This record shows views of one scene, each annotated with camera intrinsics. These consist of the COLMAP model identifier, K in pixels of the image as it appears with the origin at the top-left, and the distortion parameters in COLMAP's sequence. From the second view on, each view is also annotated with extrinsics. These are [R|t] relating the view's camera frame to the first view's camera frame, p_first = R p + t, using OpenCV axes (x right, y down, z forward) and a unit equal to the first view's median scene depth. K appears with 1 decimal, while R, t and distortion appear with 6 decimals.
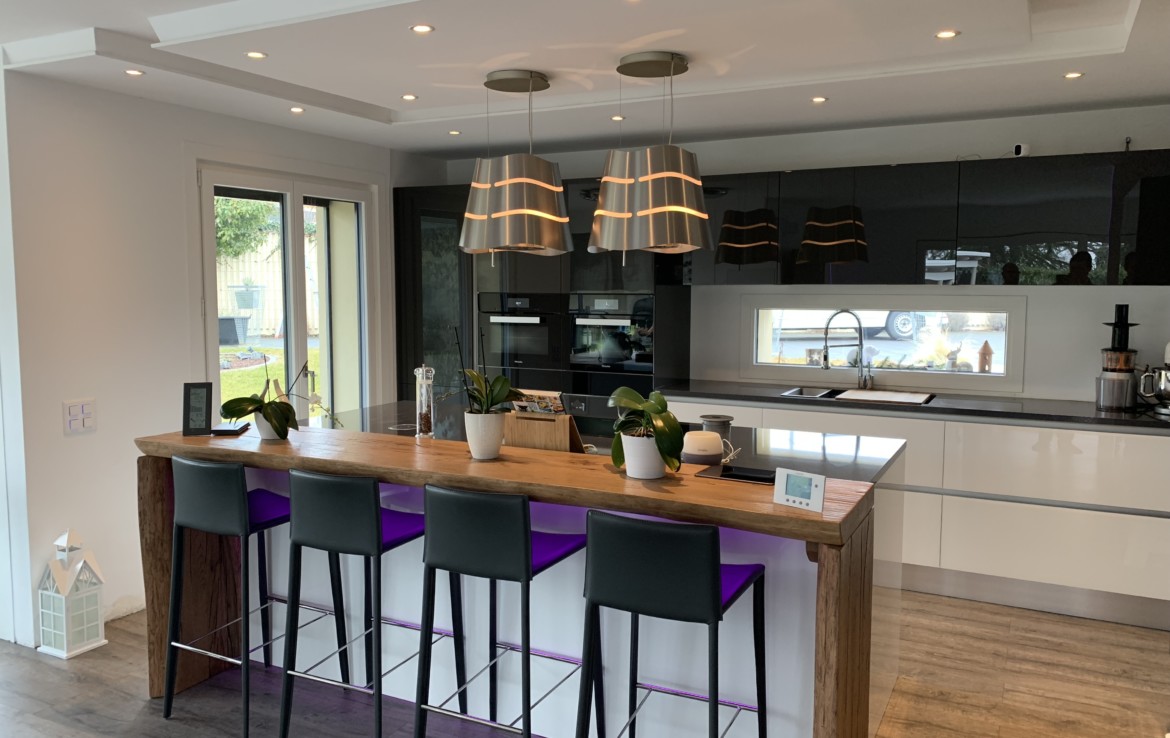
lens RADIAL K [[905.2, 0, 585.0], [0, 905.2, 369.0], [0, 0, 1]] dist [0.000038, -0.000798]
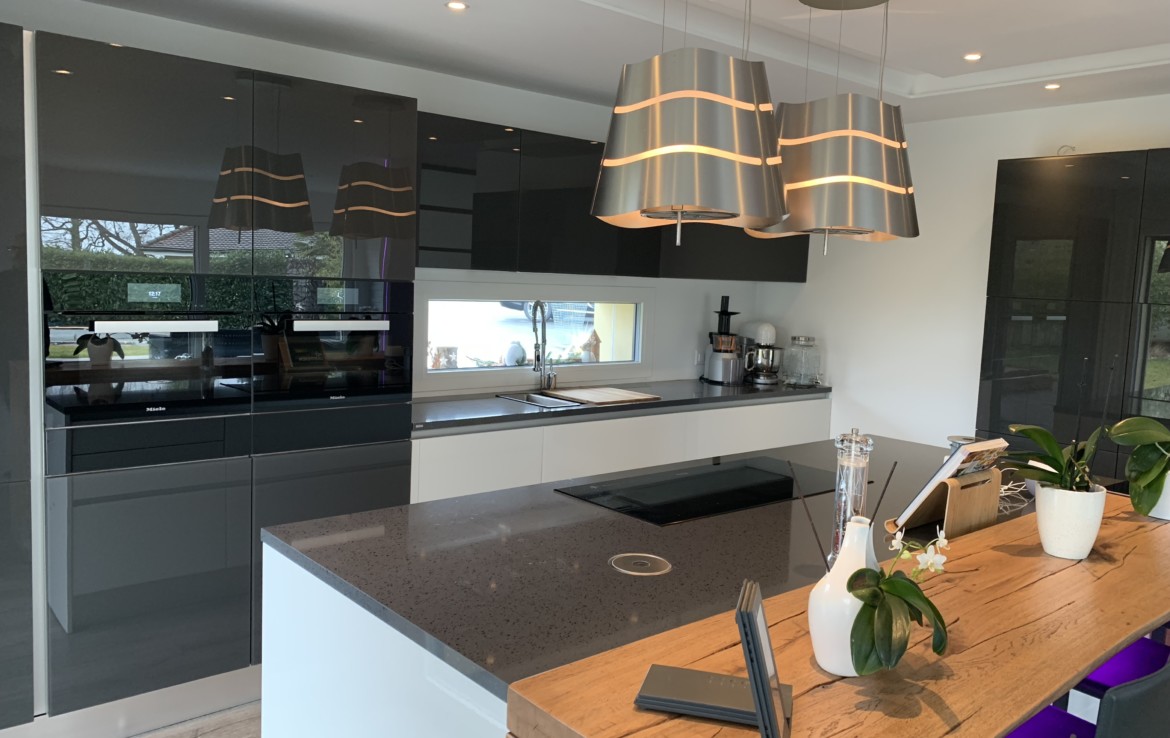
lens RADIAL K [[883.9, 0, 585.0], [0, 883.9, 369.0], [0, 0, 1]] dist [0.006343, 0.003024]
pose [[0.379638, -0.080671, 0.921611, -0.552811], [0.057440, 0.996324, 0.063550, -0.059582], [-0.923350, 0.028811, 0.382876, 0.727348]]
